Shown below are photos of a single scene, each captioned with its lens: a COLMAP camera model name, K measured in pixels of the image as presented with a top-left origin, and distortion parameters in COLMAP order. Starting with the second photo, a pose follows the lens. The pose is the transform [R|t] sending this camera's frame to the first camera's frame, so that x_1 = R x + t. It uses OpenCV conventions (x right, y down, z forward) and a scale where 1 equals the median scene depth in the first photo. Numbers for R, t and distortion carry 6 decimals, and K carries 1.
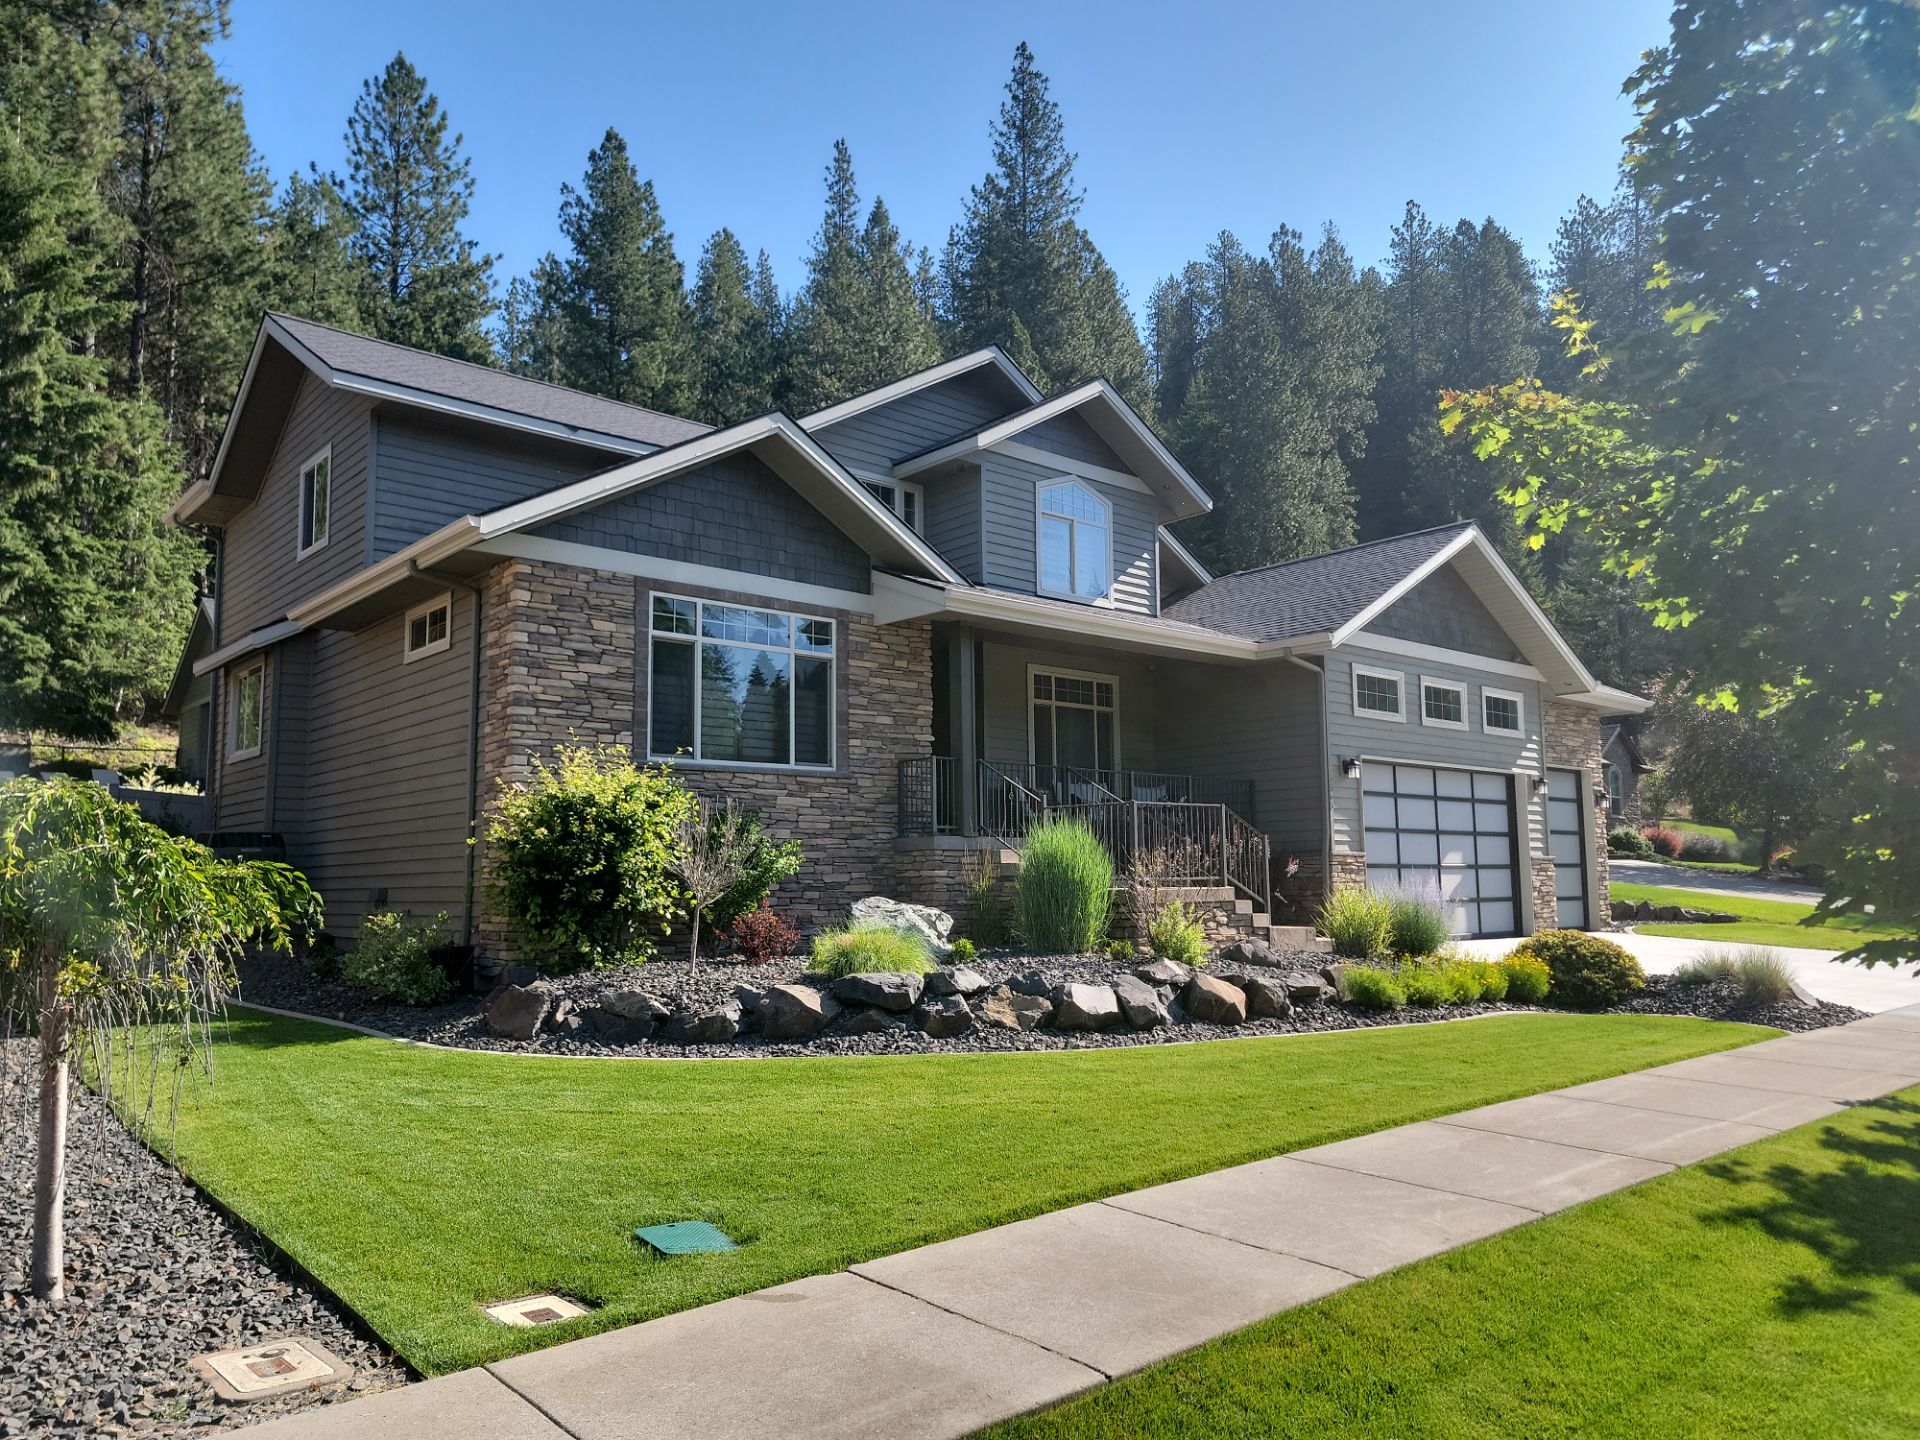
lens RADIAL K [[1299.0, 0, 961.3], [0, 1299.0, 768.1], [0, 0, 1]] dist [0.046919, -0.000263]
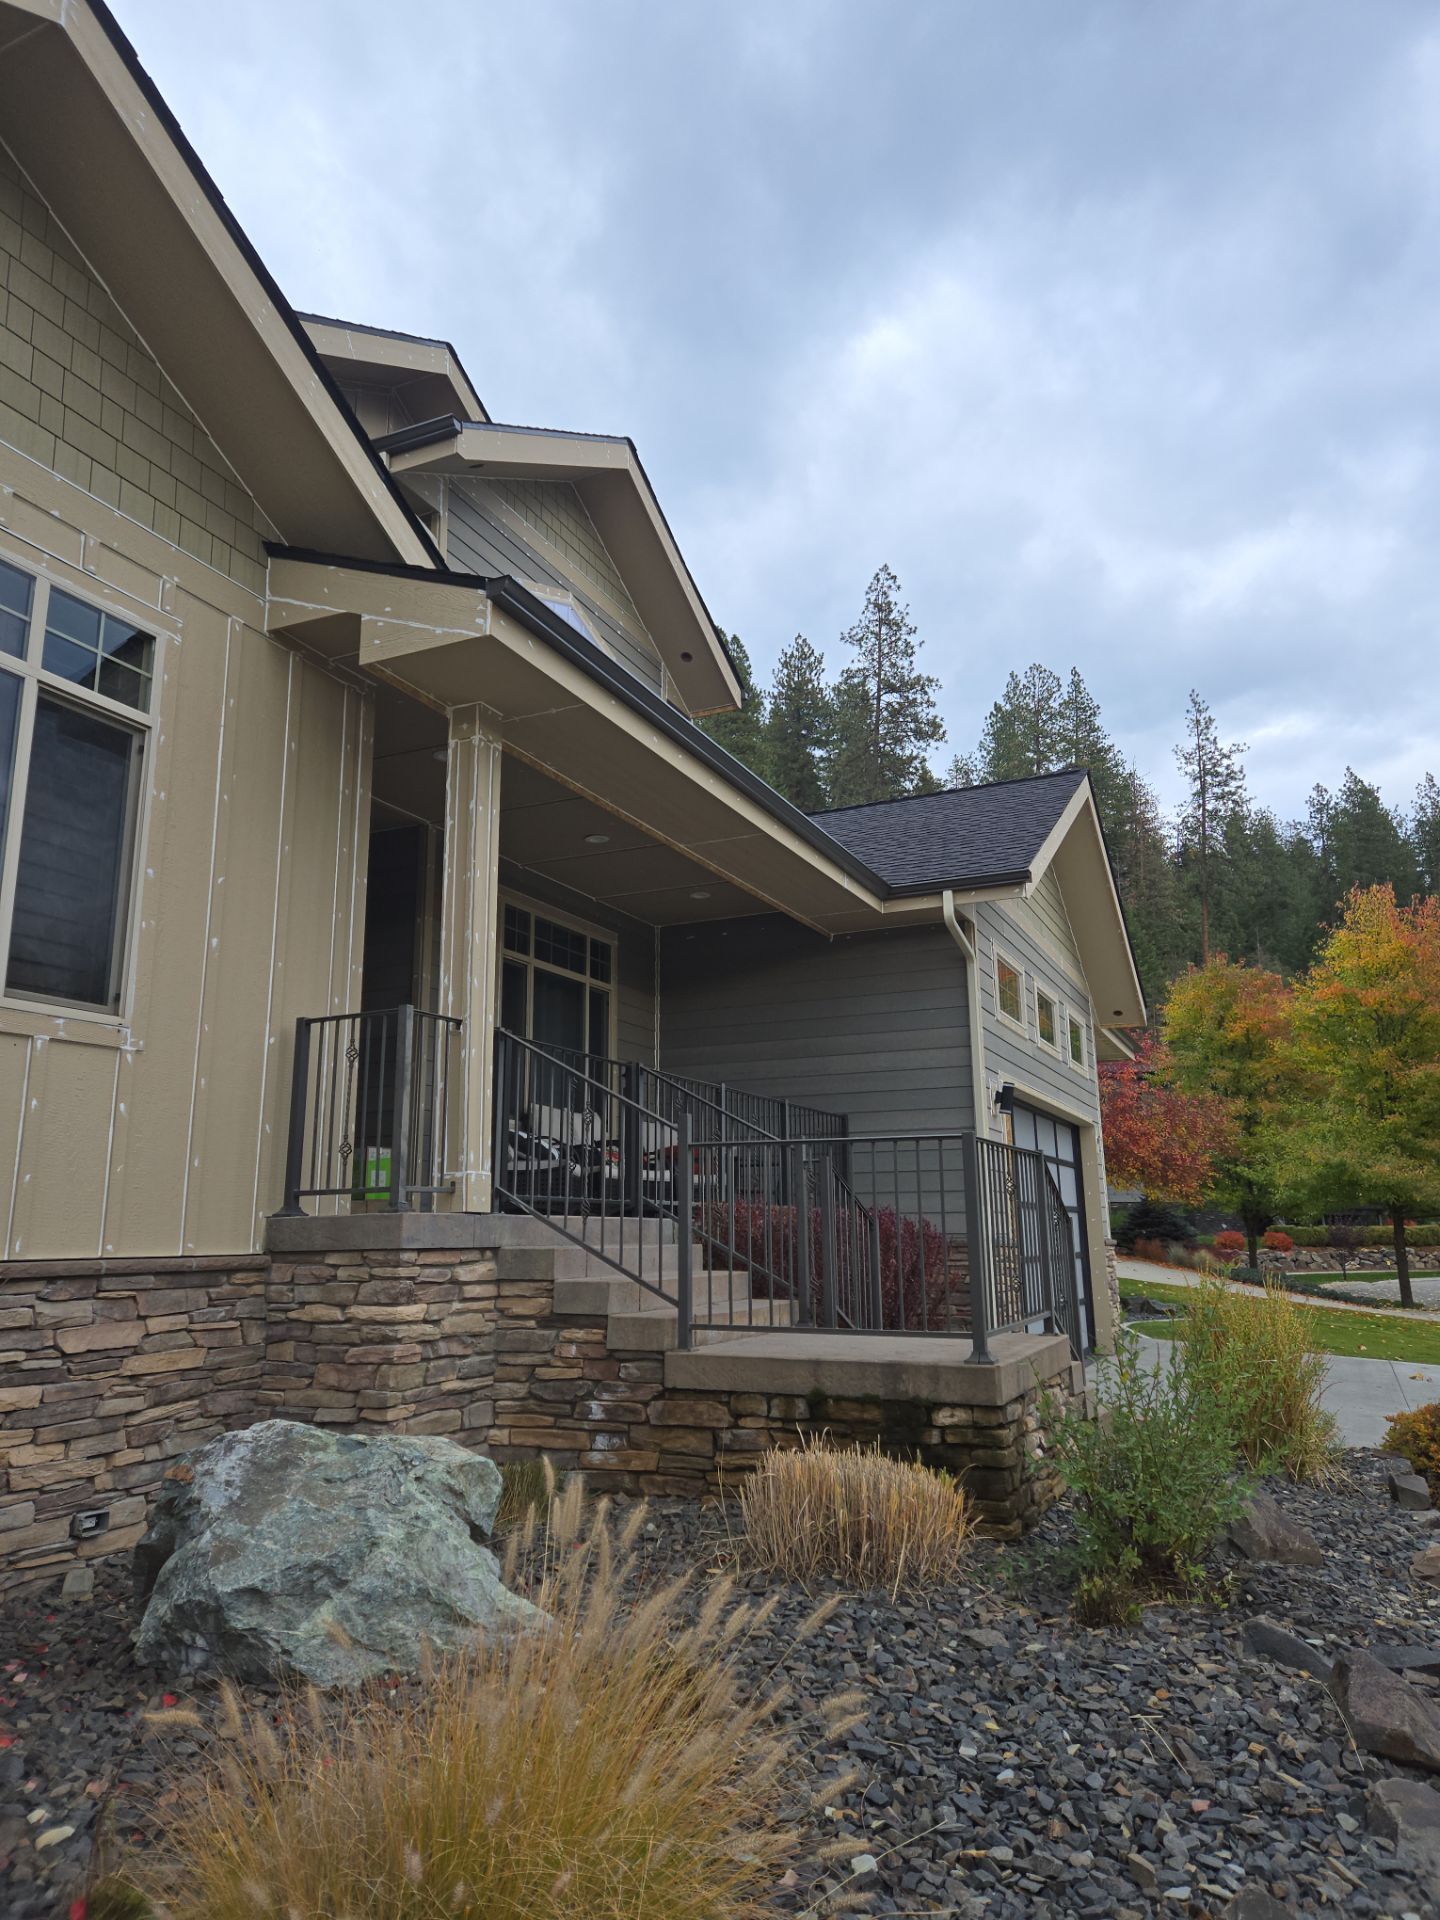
lens RADIAL K [[1280.5, 0, 713.7], [0, 1280.5, 922.0], [0, 0, 1]] dist [0.069377, 0.000069]
pose [[0.919614, 0.092609, 0.381751, -0.066258], [-0.031355, 0.986017, -0.163666, 0.019845], [-0.391570, 0.138540, 0.909659, 0.442589]]
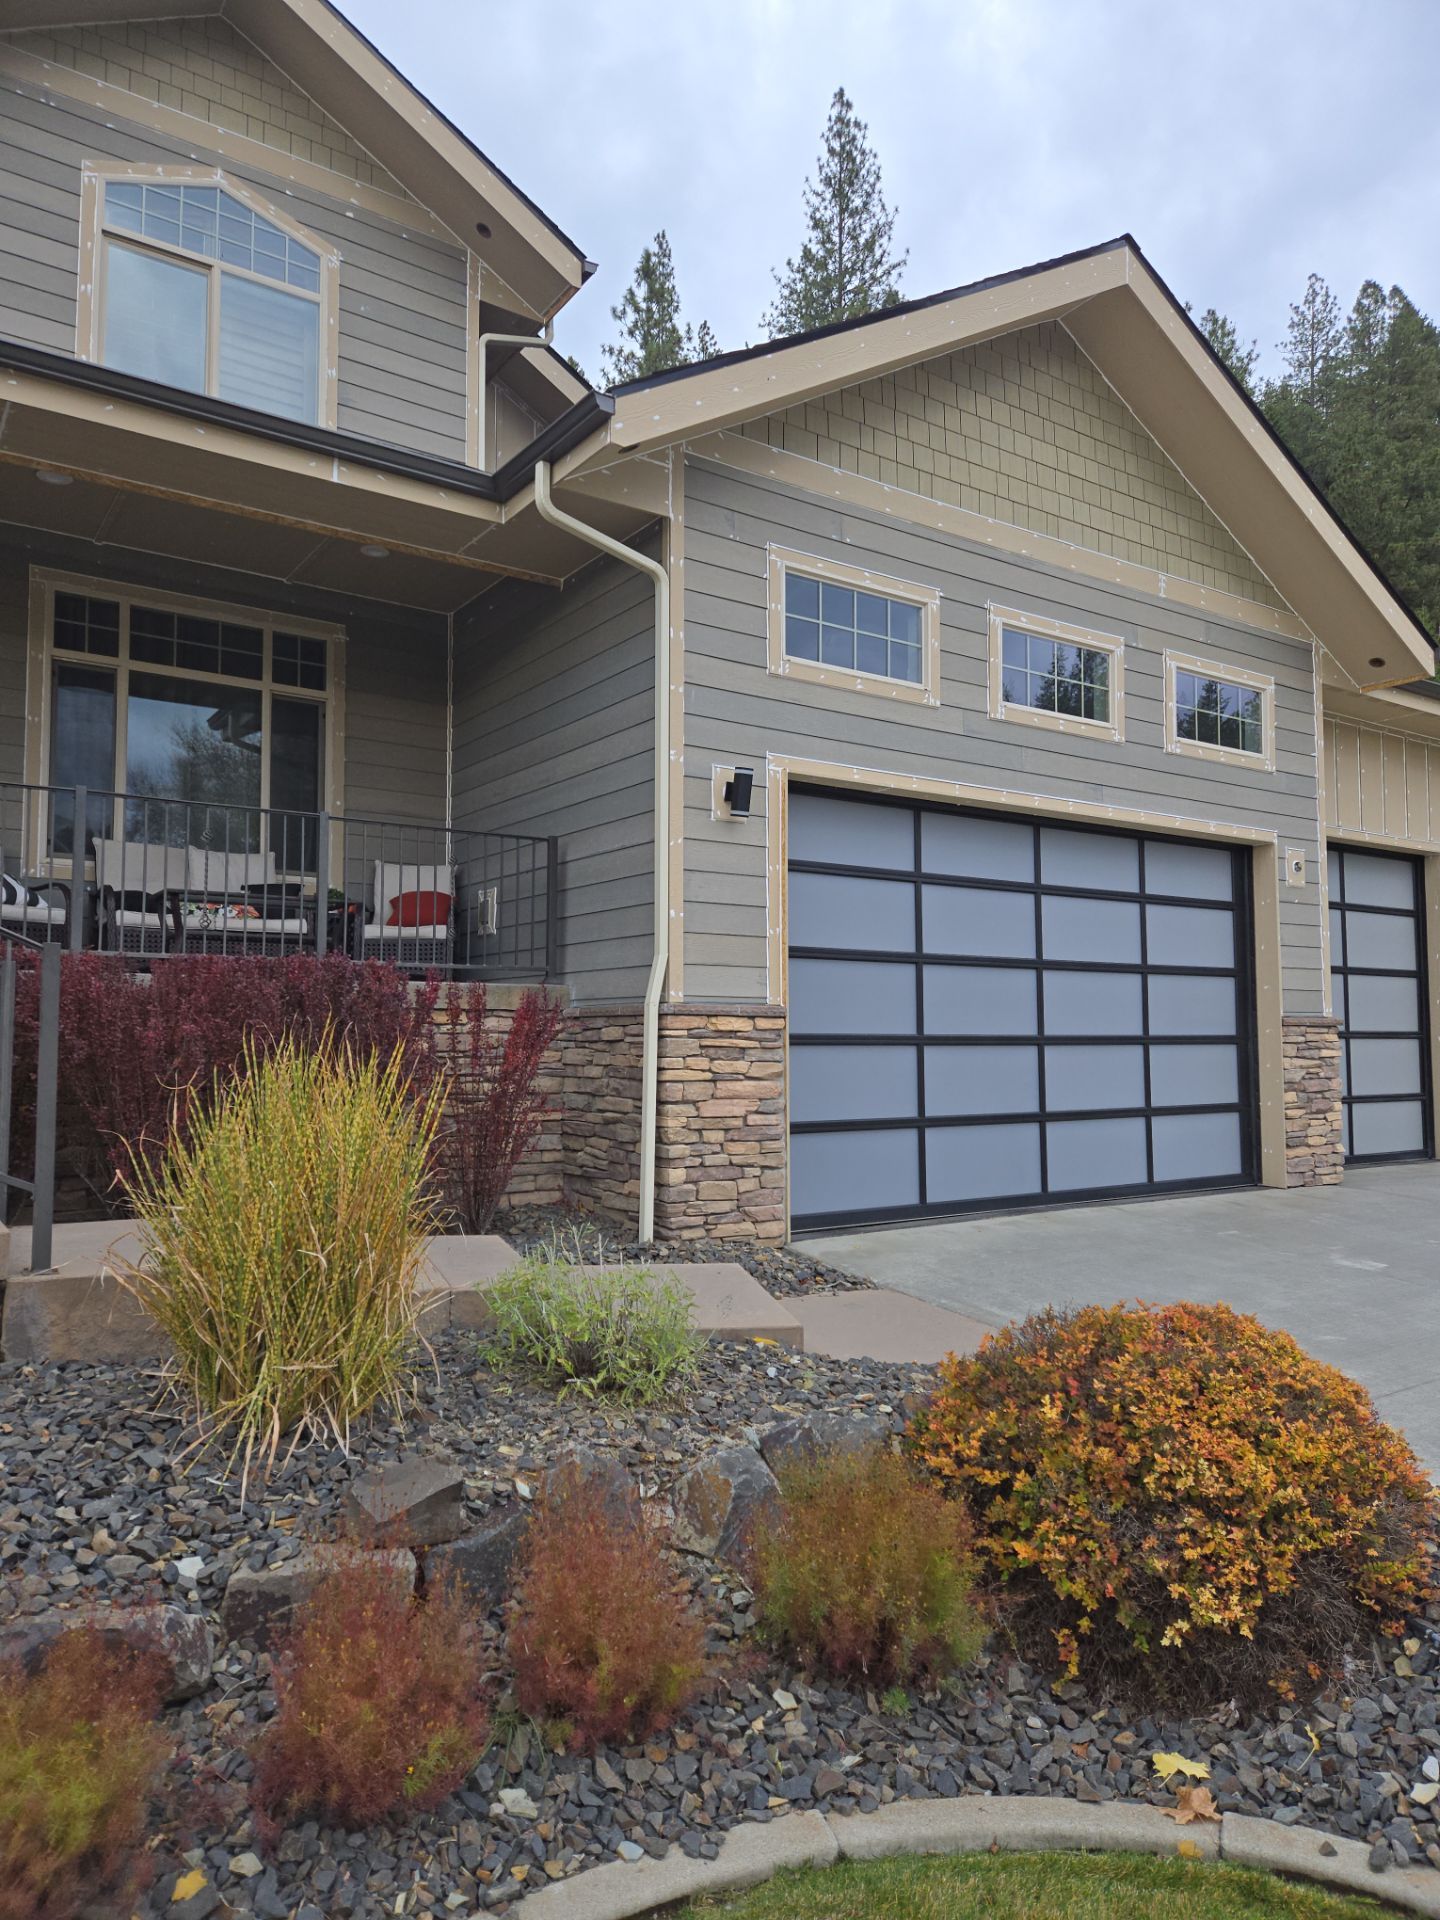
lens RADIAL K [[1278.9, 0, 720.0], [0, 1278.9, 960.0], [0, 0, 1]] dist [0.017207, -0.001411]
pose [[0.993424, 0.003770, -0.114430, 0.307585], [-0.000754, 0.999651, 0.026394, 0.036872], [0.114489, -0.026134, 0.993081, 0.558542]]
